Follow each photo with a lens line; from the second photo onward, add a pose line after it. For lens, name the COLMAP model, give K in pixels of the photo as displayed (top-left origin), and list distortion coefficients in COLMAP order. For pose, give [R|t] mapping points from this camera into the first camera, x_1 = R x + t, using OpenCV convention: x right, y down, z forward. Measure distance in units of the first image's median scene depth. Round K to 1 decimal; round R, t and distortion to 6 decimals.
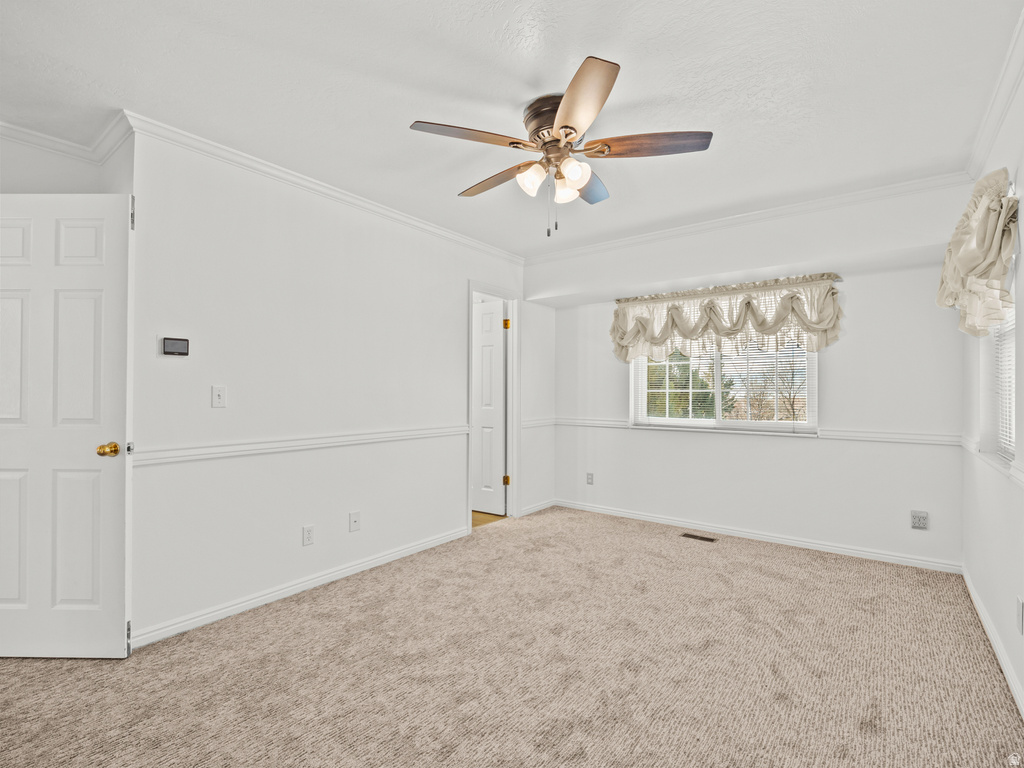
lens RADIAL K [[491.3, 0, 512.0], [0, 491.3, 388.9], [0, 0, 1]] dist [-0.001186, -0.000546]
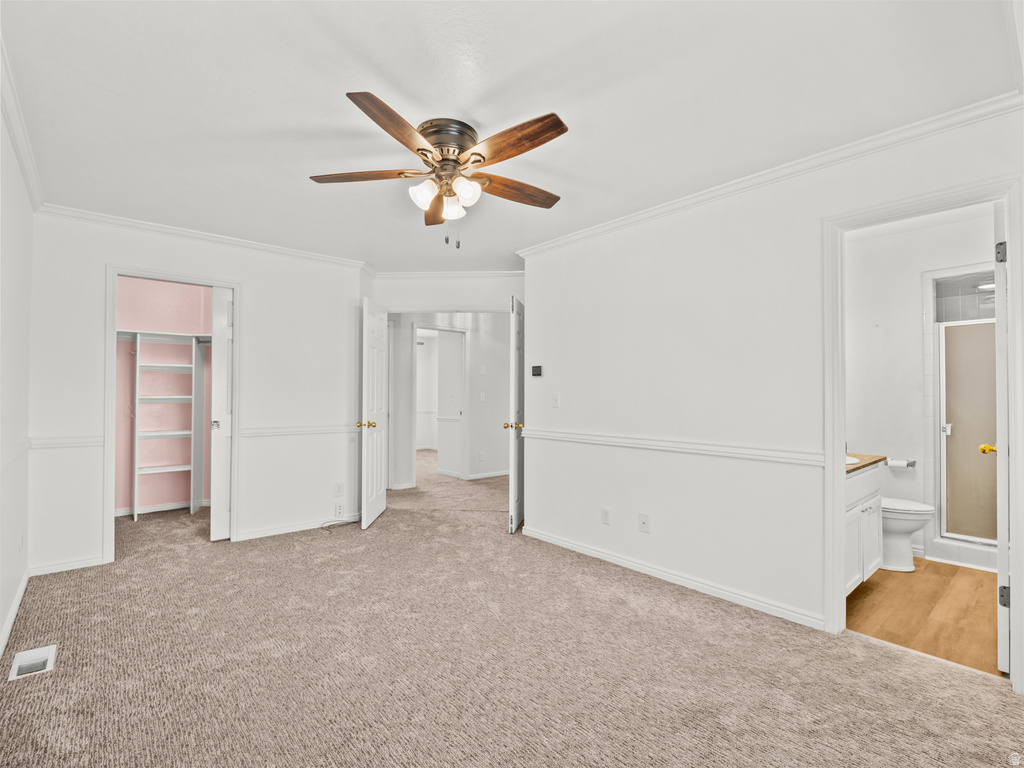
lens RADIAL K [[491.3, 0, 520.1], [0, 491.3, 386.0], [0, 0, 1]] dist [-0.001186, -0.000546]
pose [[-0.192415, -0.021779, -0.981072, 0.792860], [0.000323, 0.999752, -0.022257, 0.003962], [0.981314, -0.004600, -0.192360, 0.992045]]
